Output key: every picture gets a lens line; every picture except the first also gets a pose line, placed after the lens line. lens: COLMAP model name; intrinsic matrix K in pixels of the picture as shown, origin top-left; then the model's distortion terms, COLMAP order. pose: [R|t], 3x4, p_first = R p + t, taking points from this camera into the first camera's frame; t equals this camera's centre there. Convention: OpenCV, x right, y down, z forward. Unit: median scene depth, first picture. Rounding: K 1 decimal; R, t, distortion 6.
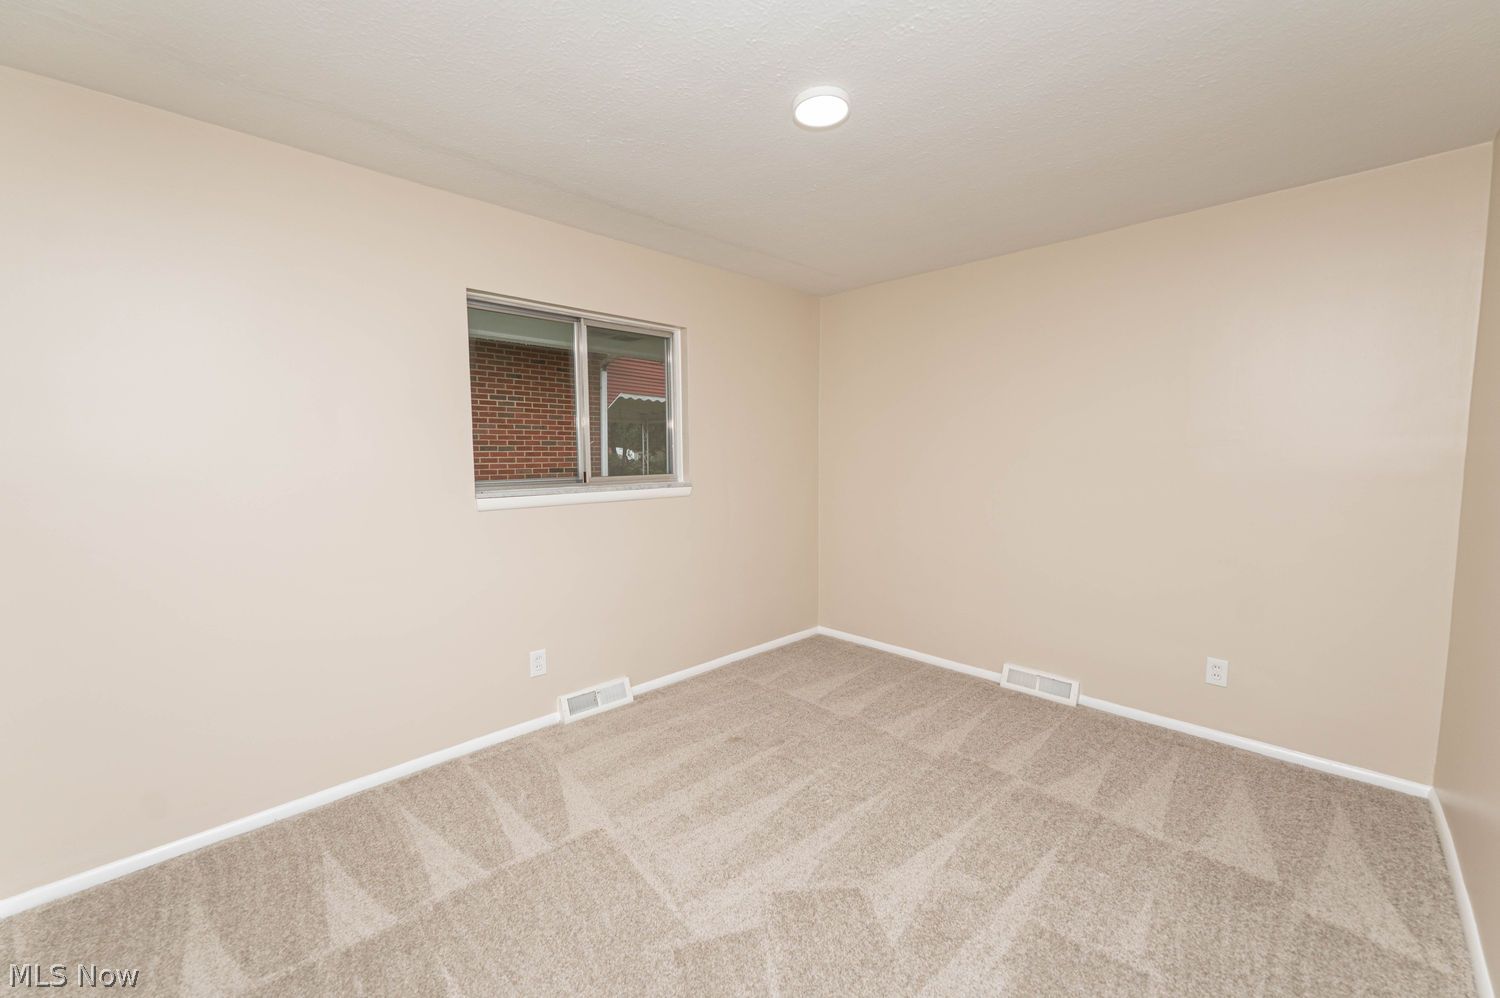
lens RADIAL K [[596.5, 0, 746.8], [0, 596.5, 499.5], [0, 0, 1]] dist [-0.002122, 0.000063]
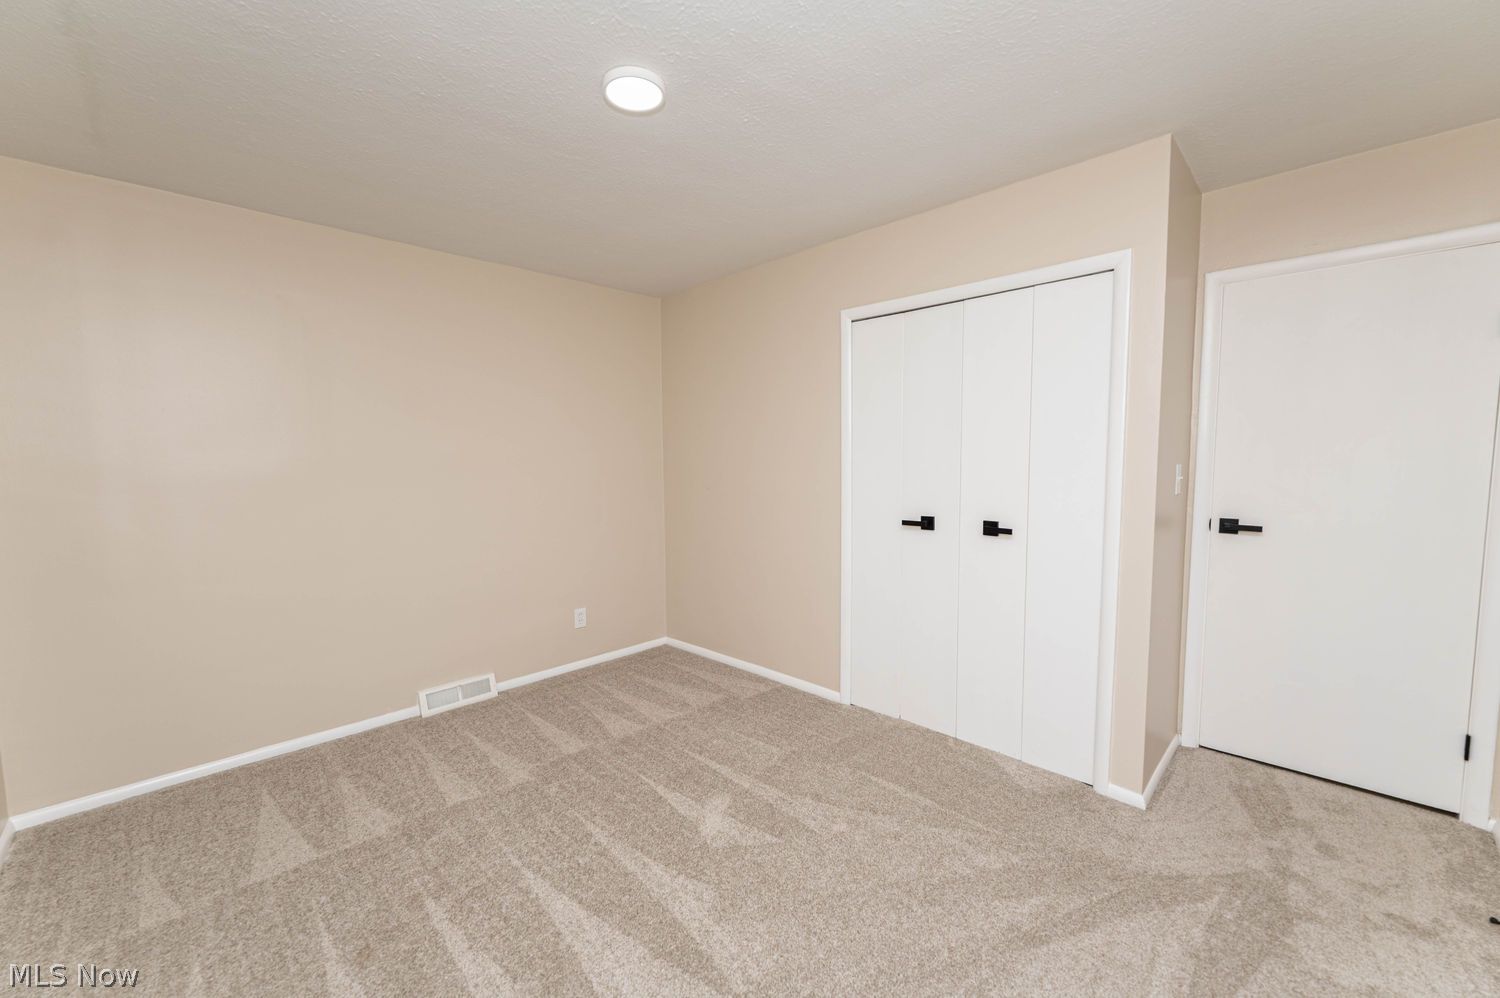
lens RADIAL K [[596.5, 0, 746.8], [0, 596.5, 499.5], [0, 0, 1]] dist [-0.002122, 0.000063]
pose [[-0.007324, -0.068723, 0.997609, -0.551643], [0.092978, 0.993267, 0.069107, -0.041136], [-0.995641, 0.093262, -0.000885, 0.569842]]
